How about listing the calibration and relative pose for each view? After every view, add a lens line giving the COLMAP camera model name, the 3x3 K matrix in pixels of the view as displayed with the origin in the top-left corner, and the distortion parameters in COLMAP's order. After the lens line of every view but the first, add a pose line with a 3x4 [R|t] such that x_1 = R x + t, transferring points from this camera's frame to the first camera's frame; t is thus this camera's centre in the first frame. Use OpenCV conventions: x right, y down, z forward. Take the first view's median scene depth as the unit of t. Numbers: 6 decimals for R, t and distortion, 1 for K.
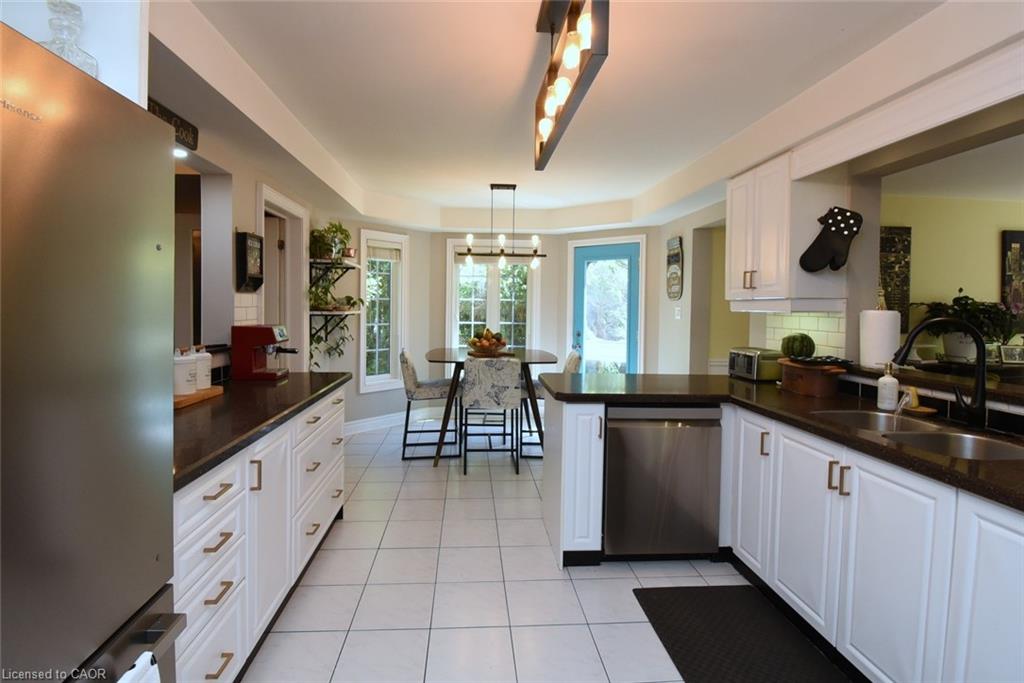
lens RADIAL K [[487.1, 0, 509.7], [0, 487.1, 313.2], [0, 0, 1]] dist [-0.015857, -0.000735]
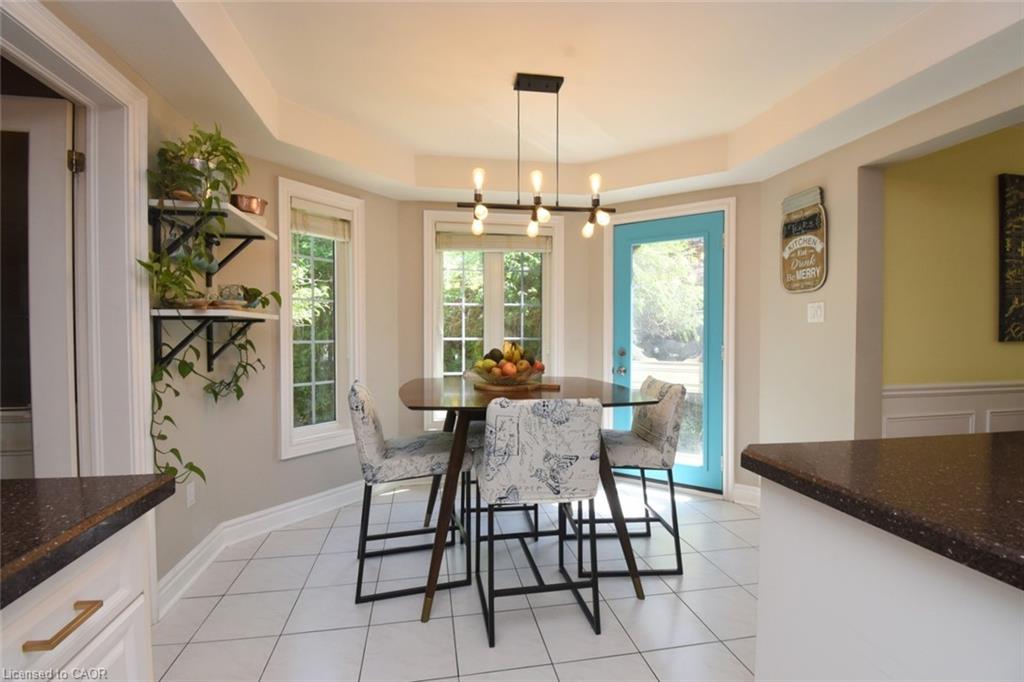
lens RADIAL K [[457.1, 0, 509.0], [0, 457.1, 342.7], [0, 0, 1]] dist [0.017530, -0.026685]
pose [[0.995134, -0.016198, 0.097191, -0.093295], [0.015697, 0.999859, 0.005922, 0.027498], [-0.097273, -0.004367, 0.995248, 0.453209]]
